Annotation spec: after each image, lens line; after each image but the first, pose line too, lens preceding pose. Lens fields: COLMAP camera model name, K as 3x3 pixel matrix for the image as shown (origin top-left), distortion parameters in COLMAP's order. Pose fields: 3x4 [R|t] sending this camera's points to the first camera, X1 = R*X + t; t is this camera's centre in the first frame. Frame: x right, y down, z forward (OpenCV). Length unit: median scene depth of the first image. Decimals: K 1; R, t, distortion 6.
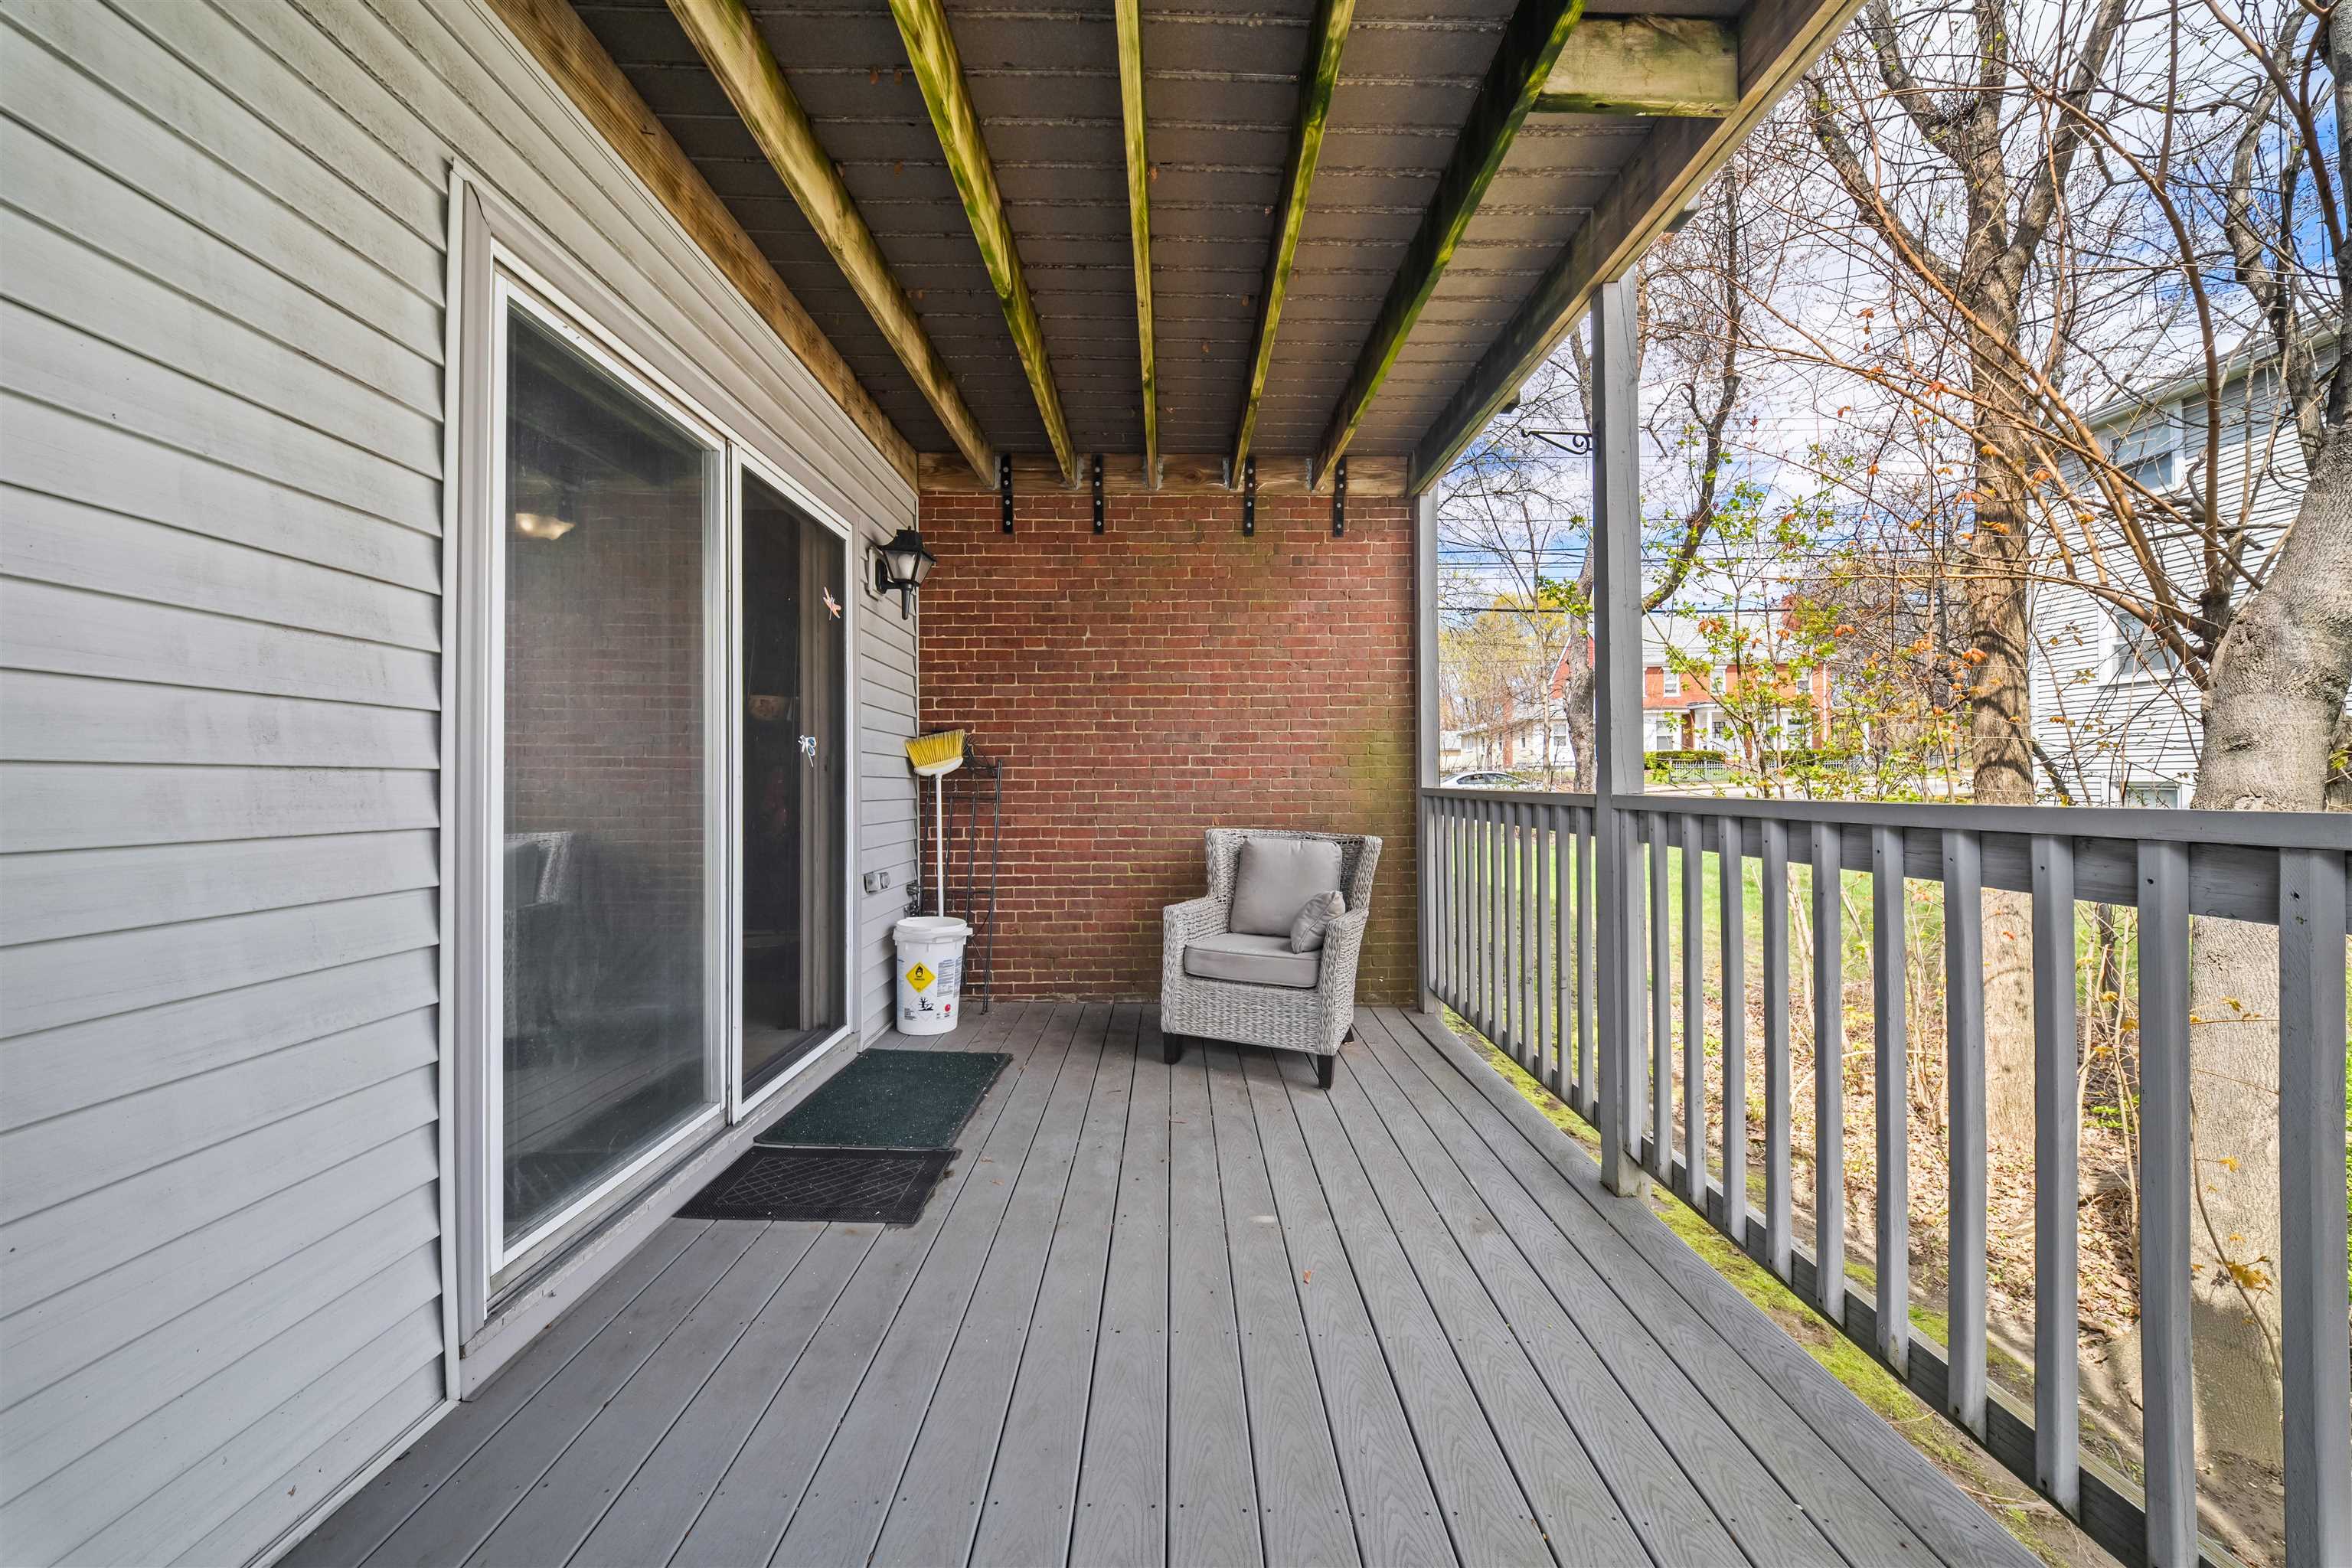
lens RADIAL K [[825.3, 0, 1181.1], [0, 825.3, 780.2], [0, 0, 1]] dist [-0.002623, -0.000303]
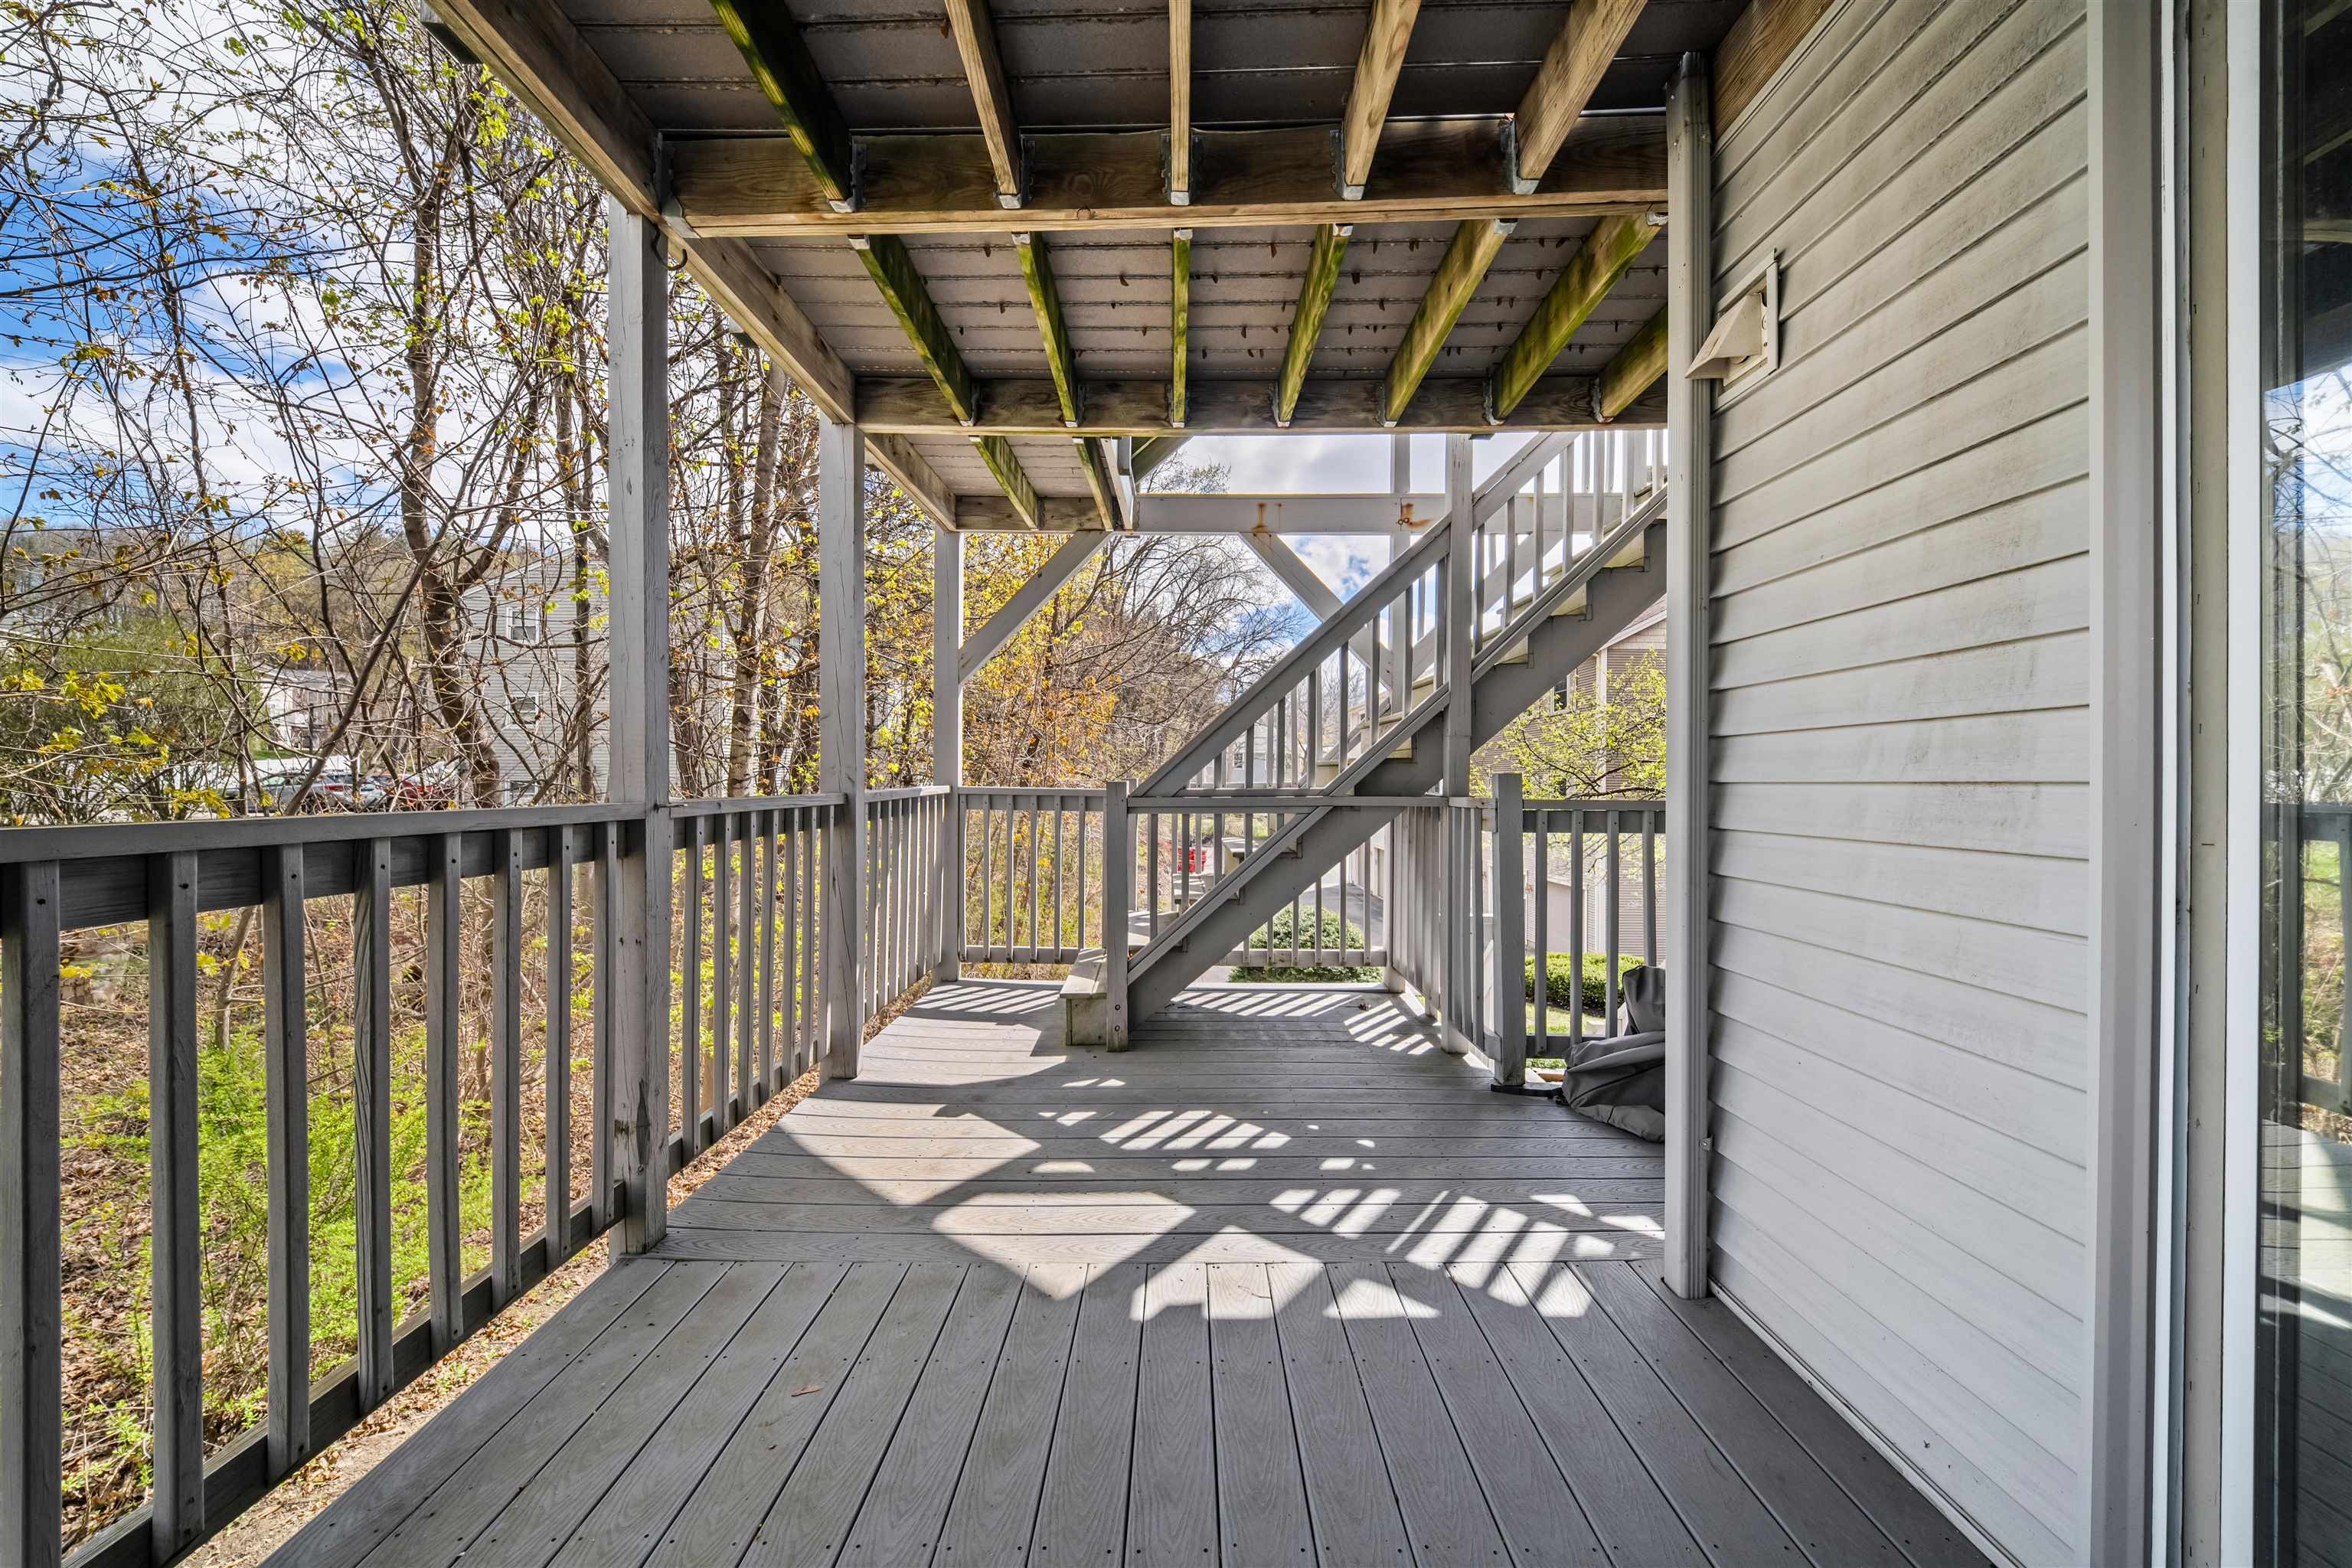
lens RADIAL K [[825.3, 0, 1169.0], [0, 825.3, 782.9], [0, 0, 1]] dist [-0.002623, -0.000303]
pose [[-0.999576, 0.000470, 0.029127, -0.094527], [0.000408, 0.999998, -0.002119, -0.013267], [-0.029128, -0.002106, -0.999573, 2.010557]]
